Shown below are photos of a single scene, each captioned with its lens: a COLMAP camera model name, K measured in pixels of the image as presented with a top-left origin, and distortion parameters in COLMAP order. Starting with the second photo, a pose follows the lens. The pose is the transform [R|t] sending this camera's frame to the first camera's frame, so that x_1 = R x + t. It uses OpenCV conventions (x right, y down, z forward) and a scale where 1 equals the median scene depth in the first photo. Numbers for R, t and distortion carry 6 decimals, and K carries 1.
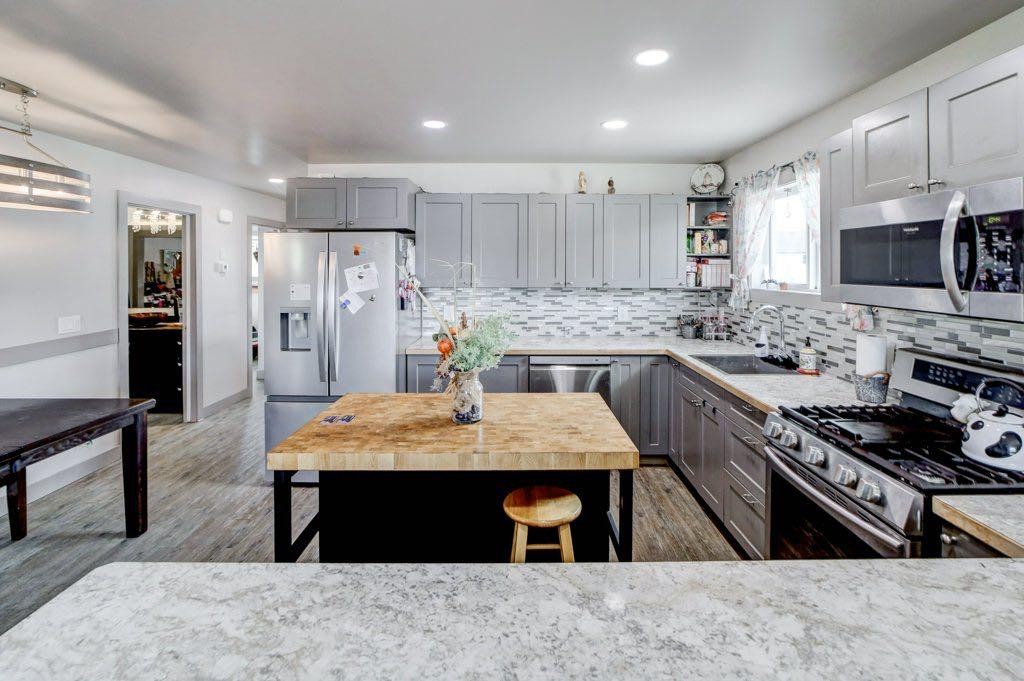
lens RADIAL K [[483.4, 0, 514.1], [0, 483.4, 268.2], [0, 0, 1]] dist [-0.002031, -0.000301]
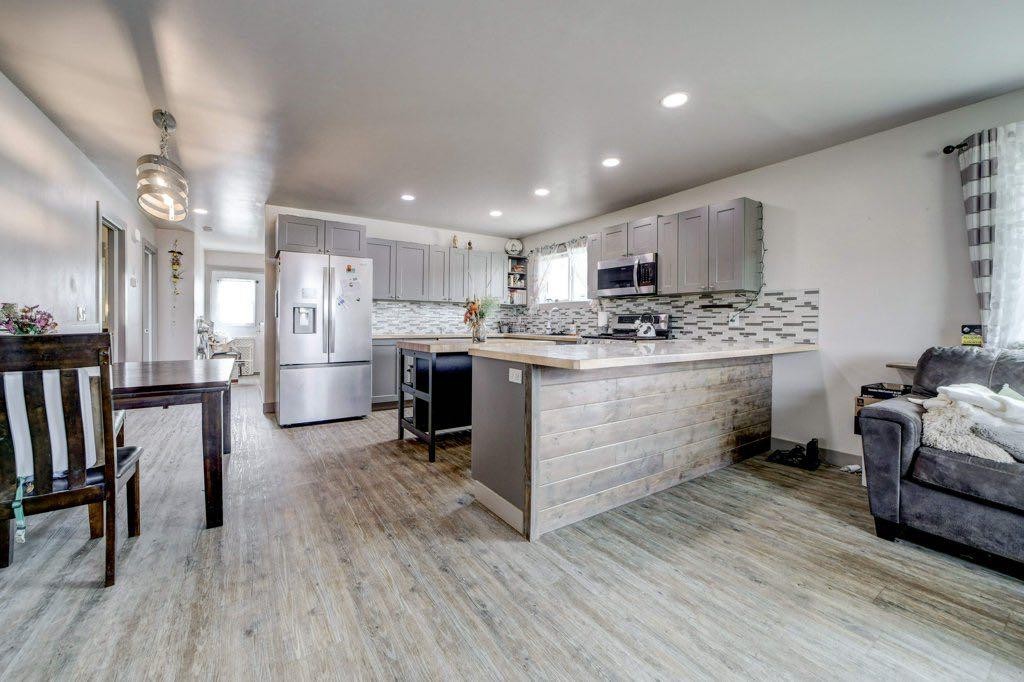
lens RADIAL K [[408.4, 0, 508.4], [0, 408.4, 324.0], [0, 0, 1]] dist [-0.001238, 0.000201]
pose [[0.830581, 0.001764, 0.556895, -0.636329], [-0.002832, 0.999995, 0.001056, 0.141310], [-0.556890, -0.002454, 0.830582, -0.383718]]
